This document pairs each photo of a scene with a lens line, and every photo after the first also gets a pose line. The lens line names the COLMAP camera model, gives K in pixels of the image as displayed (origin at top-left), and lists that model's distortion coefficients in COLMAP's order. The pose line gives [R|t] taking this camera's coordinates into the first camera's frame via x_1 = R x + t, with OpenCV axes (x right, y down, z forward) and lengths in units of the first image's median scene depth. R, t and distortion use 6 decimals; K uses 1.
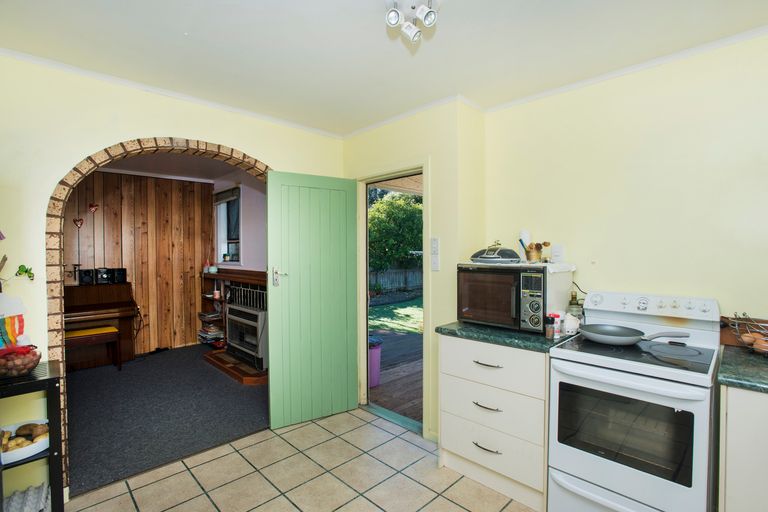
lens RADIAL K [[370.2, 0, 384.0], [0, 370.2, 256.0], [0, 0, 1]] dist [-0.064830, 0.023035]
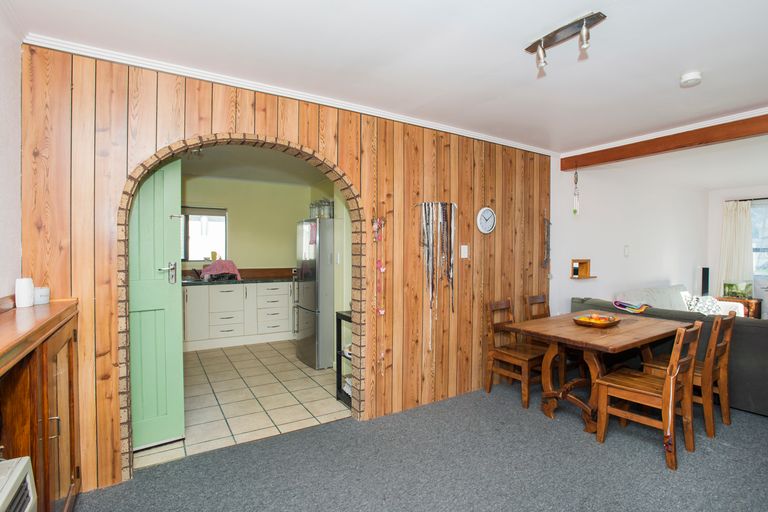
lens RADIAL K [[406.3, 0, 384.0], [0, 406.3, 256.0], [0, 0, 1]] dist [-0.061152, 0.030257]
pose [[-0.979858, 0.002726, 0.199675, -1.076537], [0.009158, 0.999468, 0.031296, -0.015173], [-0.199484, 0.032494, -0.979362, 2.042696]]
